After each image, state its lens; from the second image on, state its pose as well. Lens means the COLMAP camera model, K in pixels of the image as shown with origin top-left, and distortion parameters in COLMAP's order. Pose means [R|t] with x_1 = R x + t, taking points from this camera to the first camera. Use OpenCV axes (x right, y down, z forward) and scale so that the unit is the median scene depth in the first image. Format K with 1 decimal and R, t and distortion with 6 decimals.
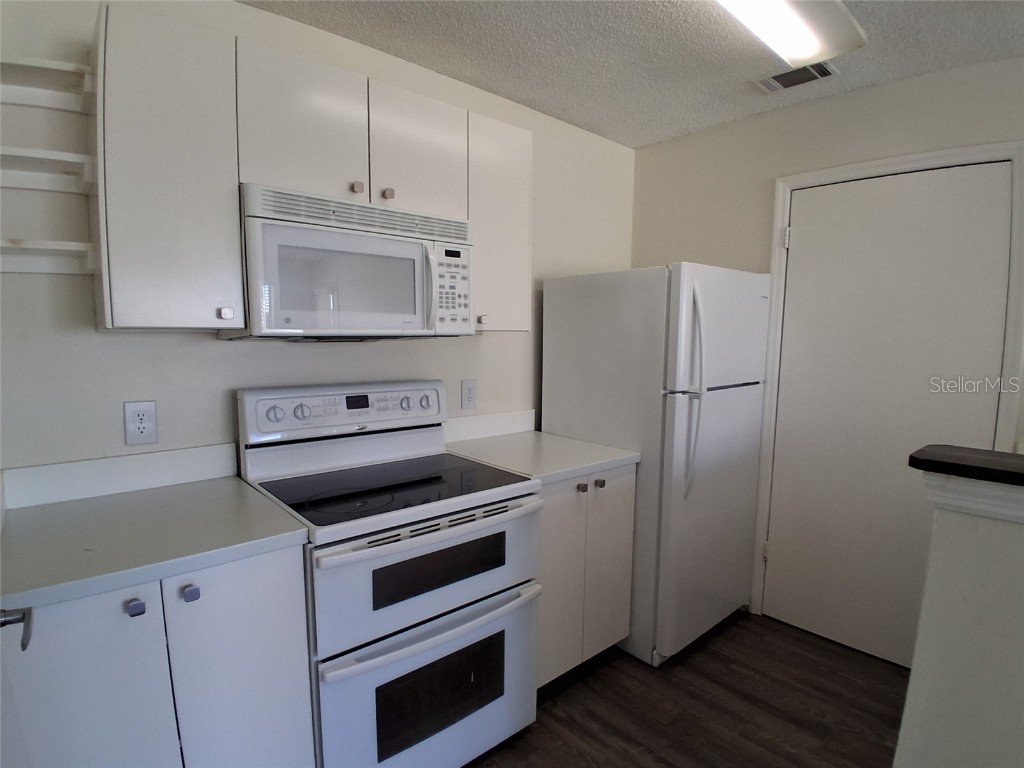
lens RADIAL K [[553.5, 0, 513.4], [0, 553.5, 392.7], [0, 0, 1]] dist [0.002748, -0.044395]
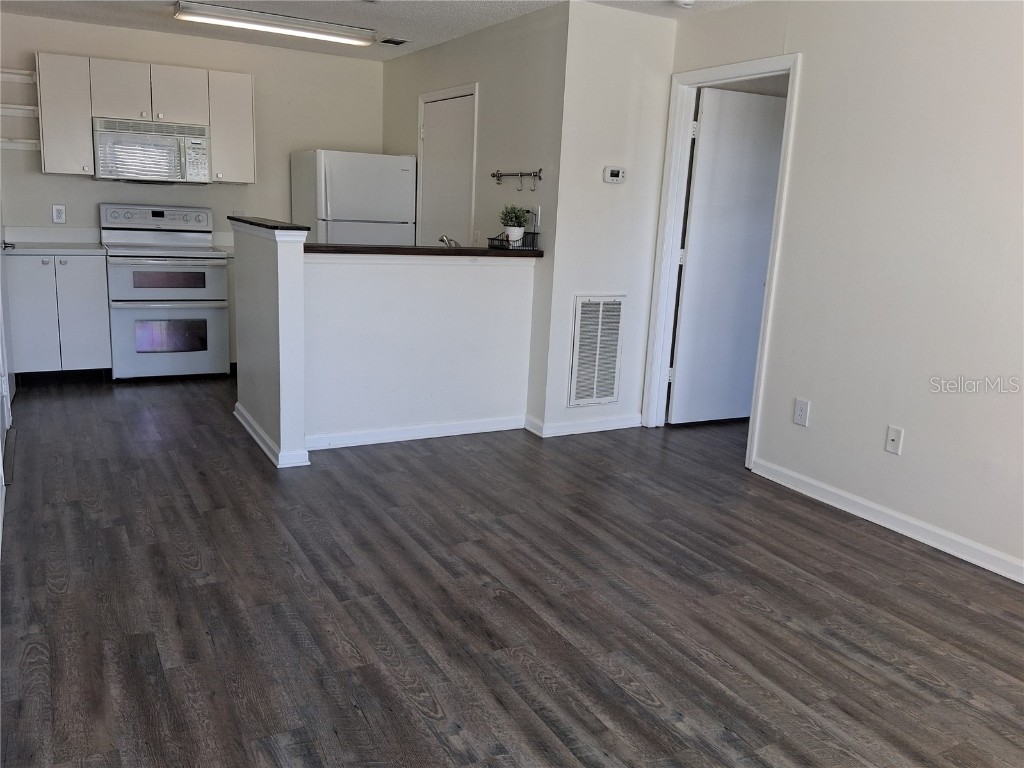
lens RADIAL K [[867.5, 0, 512.0], [0, 867.5, 384.0], [0, 0, 1]] dist [-0.004045, -0.014033]
pose [[0.976375, 0.082682, -0.199636, 1.720890], [-0.064172, 0.993166, 0.097480, 0.248341], [0.206332, -0.082366, 0.975009, -1.945548]]
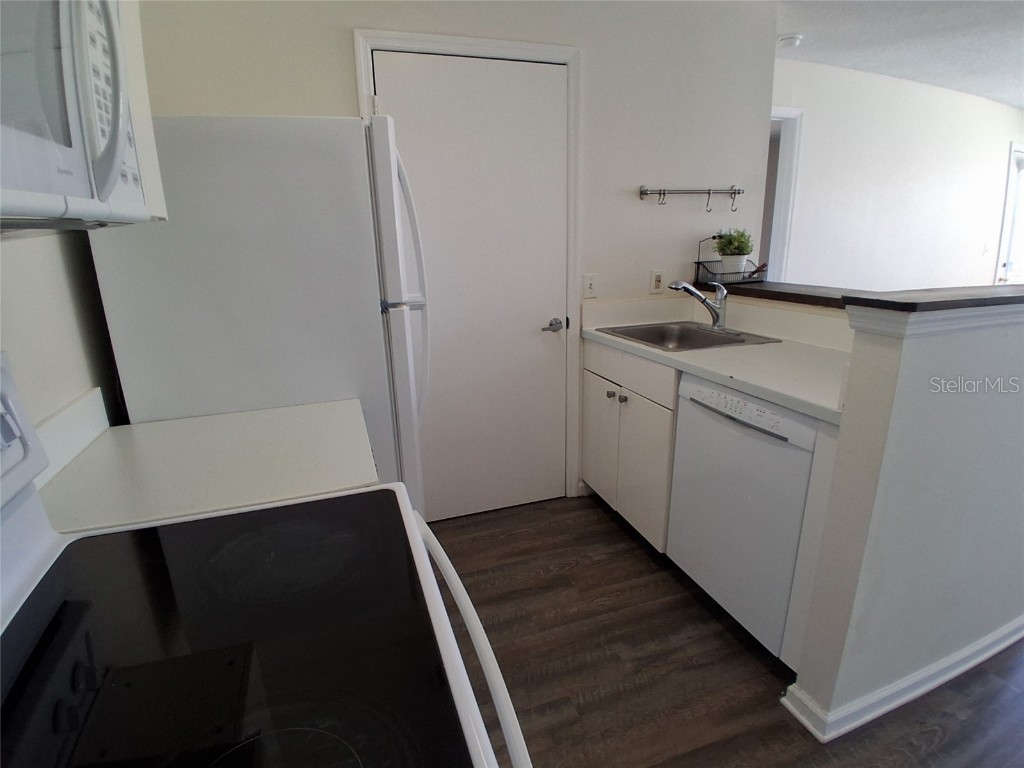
lens RADIAL K [[533.9, 0, 511.2], [0, 533.9, 394.3], [0, 0, 1]] dist [0.002512, -0.042382]
pose [[0.392797, -0.285440, 0.874205, -0.347874], [0.135319, 0.958202, 0.252065, -0.051195], [-0.909615, 0.019286, 0.415004, 0.630888]]
